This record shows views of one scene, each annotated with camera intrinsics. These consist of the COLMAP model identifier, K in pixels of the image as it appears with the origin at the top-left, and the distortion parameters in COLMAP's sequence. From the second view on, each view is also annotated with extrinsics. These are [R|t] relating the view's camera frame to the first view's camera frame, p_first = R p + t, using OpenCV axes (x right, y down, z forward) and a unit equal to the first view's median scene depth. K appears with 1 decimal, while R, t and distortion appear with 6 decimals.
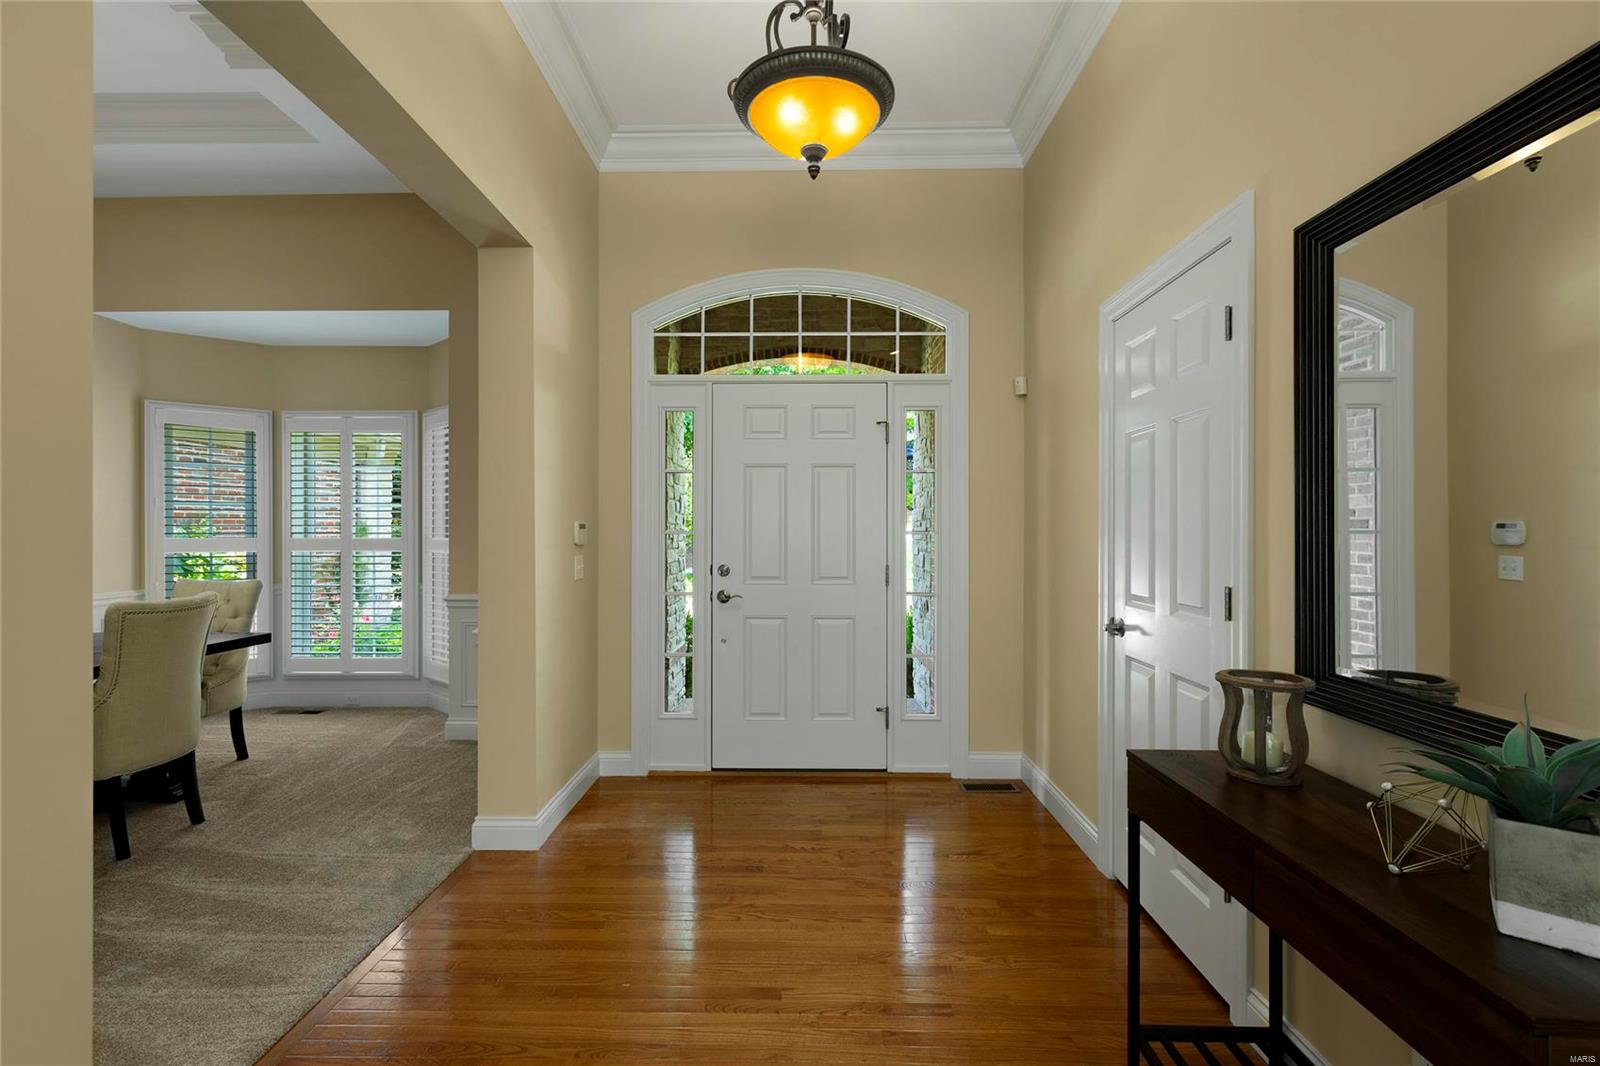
lens RADIAL K [[733.7, 0, 800.1], [0, 733.7, 535.1], [0, 0, 1]] dist [0.000685, -0.000555]
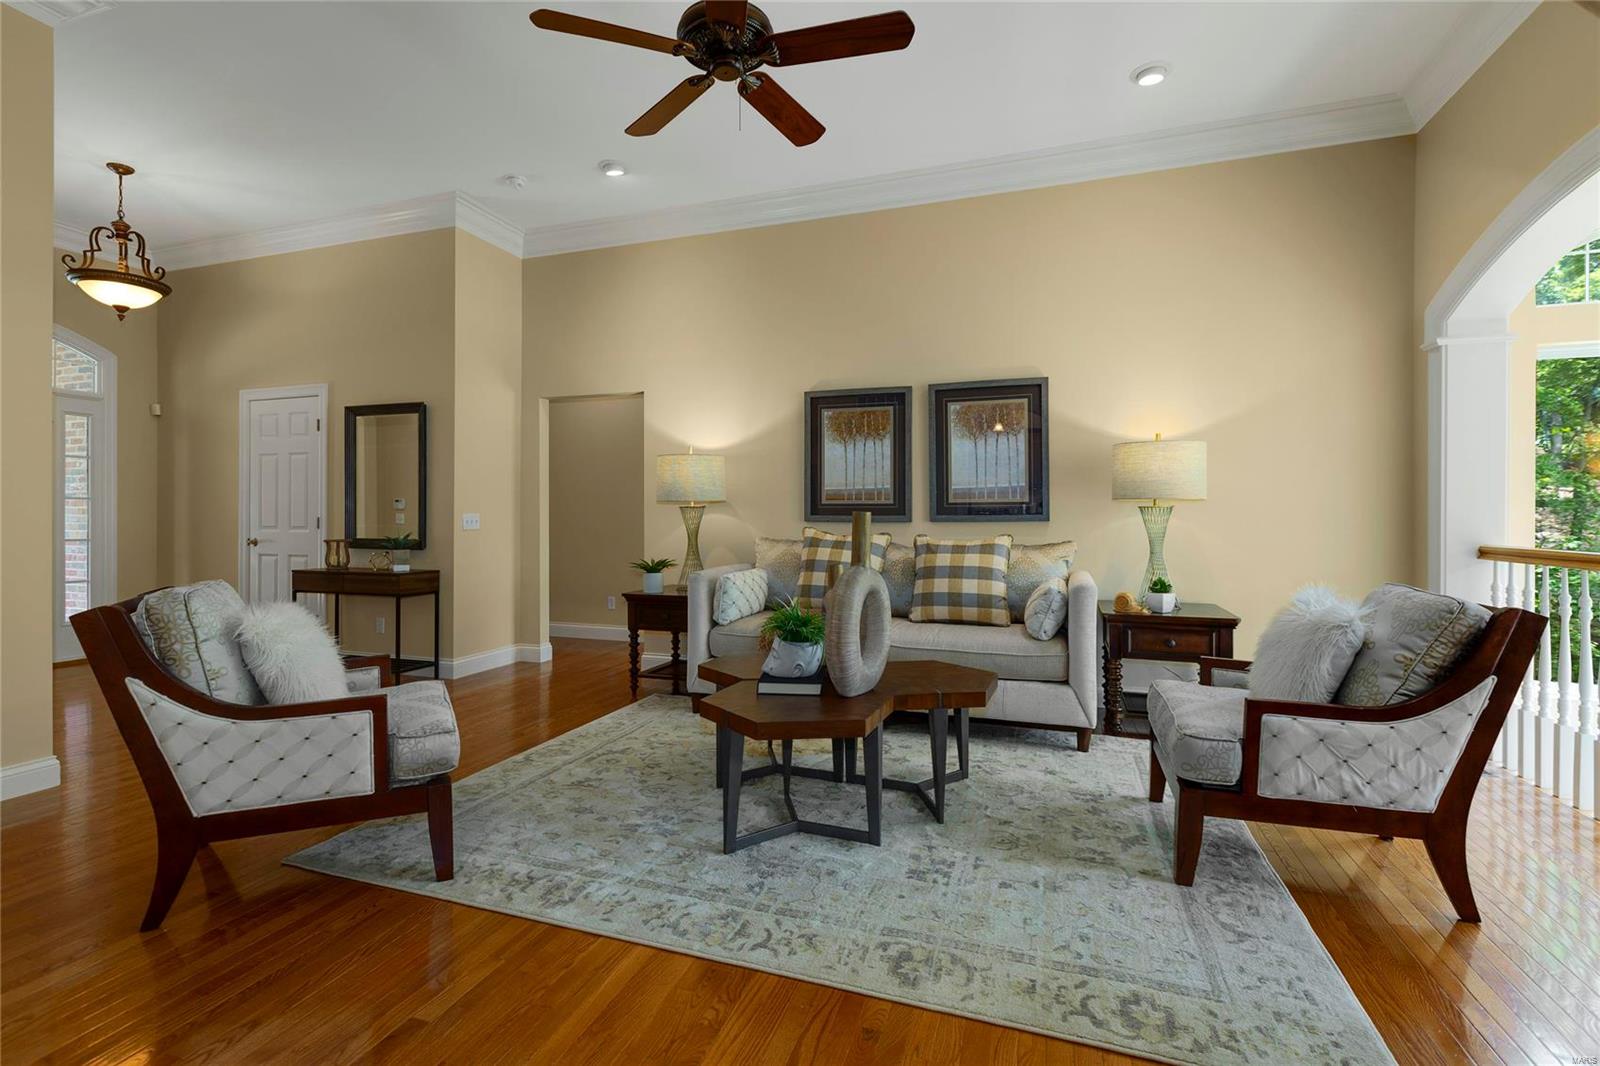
lens RADIAL K [[733.7, 0, 790.2], [0, 733.7, 520.3], [0, 0, 1]] dist [0.000685, -0.000555]
pose [[0.314583, 0.003983, 0.949221, -1.687375], [-0.003042, 0.999990, -0.003188, 0.091790], [-0.949225, -0.001884, 0.314592, -1.792832]]
